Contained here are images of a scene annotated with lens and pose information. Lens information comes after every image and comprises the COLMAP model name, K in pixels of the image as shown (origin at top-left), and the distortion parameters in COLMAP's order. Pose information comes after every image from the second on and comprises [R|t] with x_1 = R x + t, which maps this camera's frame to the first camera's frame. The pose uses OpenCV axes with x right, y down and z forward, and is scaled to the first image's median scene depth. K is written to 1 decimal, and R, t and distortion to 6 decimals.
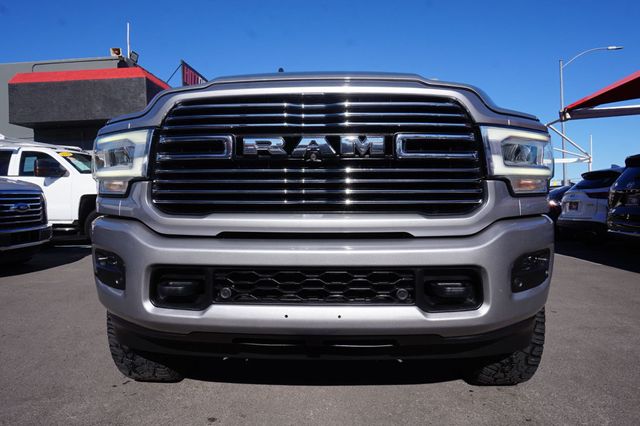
lens RADIAL K [[428.0, 0, 320.0], [0, 428.0, 213.0], [0, 0, 1]] dist [-0.026968, 0.003717]
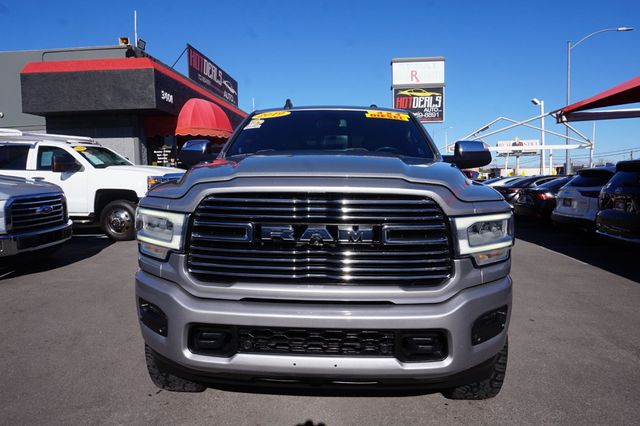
lens RADIAL K [[428.0, 0, 320.0], [0, 428.0, 213.0], [0, 0, 1]] dist [-0.026968, 0.003717]
pose [[0.999911, 0.010128, -0.008662, 0.003343], [-0.009541, 0.997817, 0.065349, -0.206024], [0.009305, -0.065261, 0.997825, -0.176609]]
